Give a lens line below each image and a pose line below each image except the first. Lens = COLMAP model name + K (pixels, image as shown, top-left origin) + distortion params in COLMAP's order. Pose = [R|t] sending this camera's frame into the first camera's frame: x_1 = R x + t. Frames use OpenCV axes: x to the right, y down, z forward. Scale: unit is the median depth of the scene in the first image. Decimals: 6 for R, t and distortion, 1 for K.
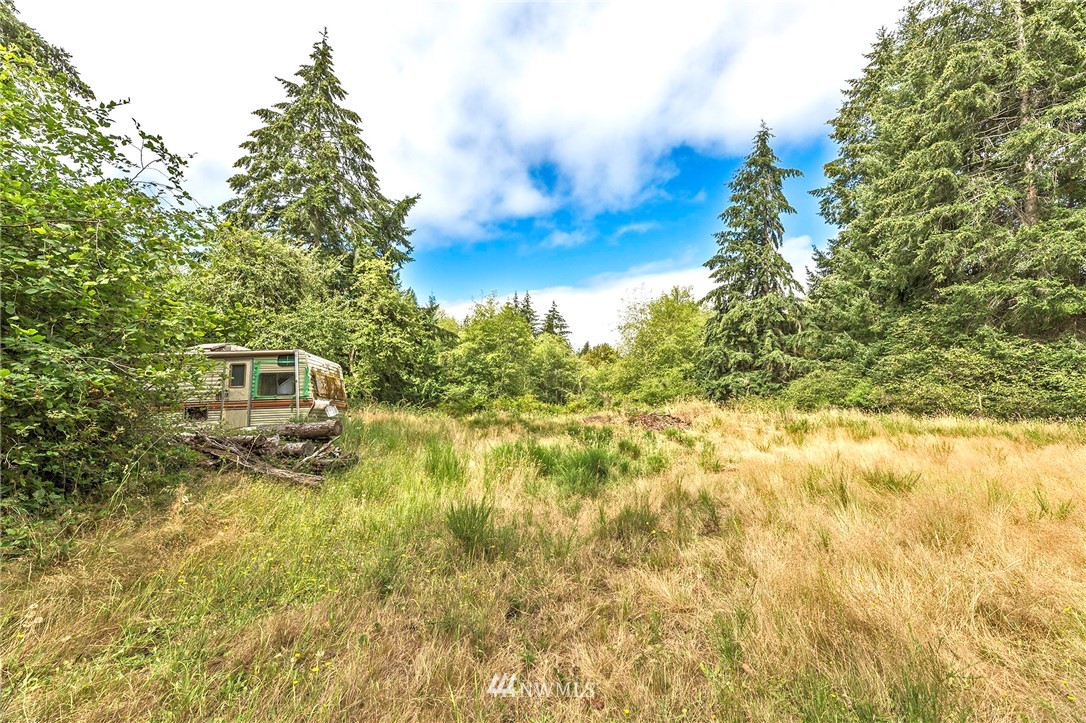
lens RADIAL K [[436.4, 0, 543.0], [0, 436.4, 361.5], [0, 0, 1]] dist [0.000385, 0.000038]
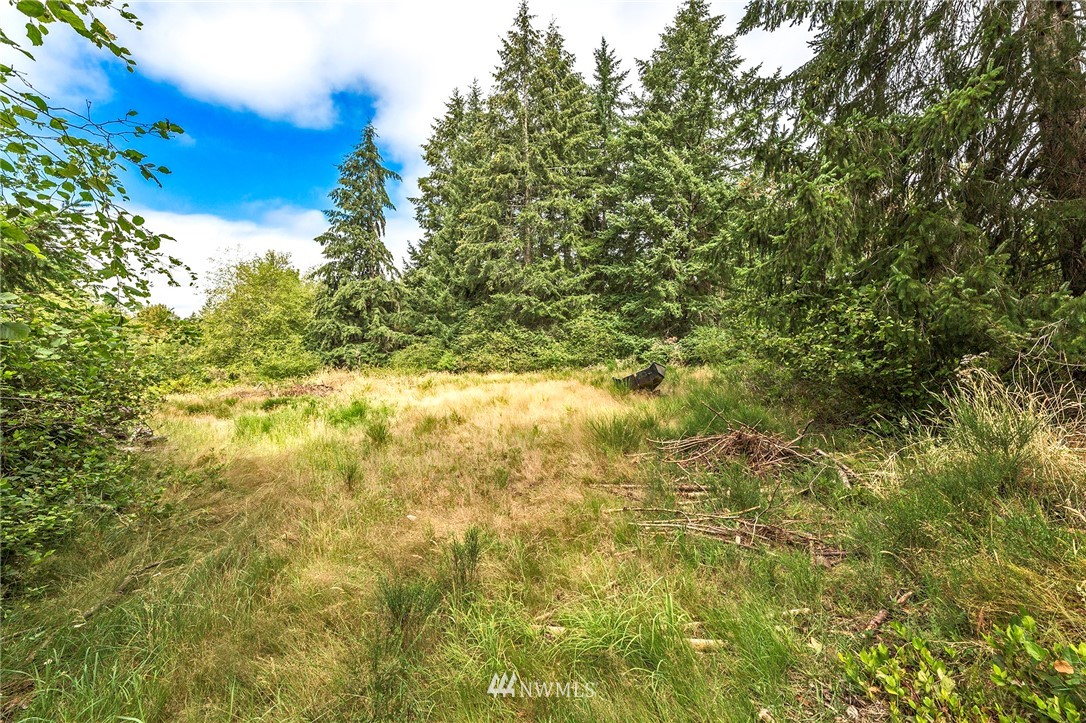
lens RADIAL K [[436.4, 0, 543.0], [0, 436.4, 361.5], [0, 0, 1]] dist [0.000385, 0.000038]
pose [[0.626009, -0.030439, 0.779221, -0.128737], [-0.026199, 0.997853, 0.060027, -0.012248], [-0.779375, -0.057992, 0.623868, -0.094660]]
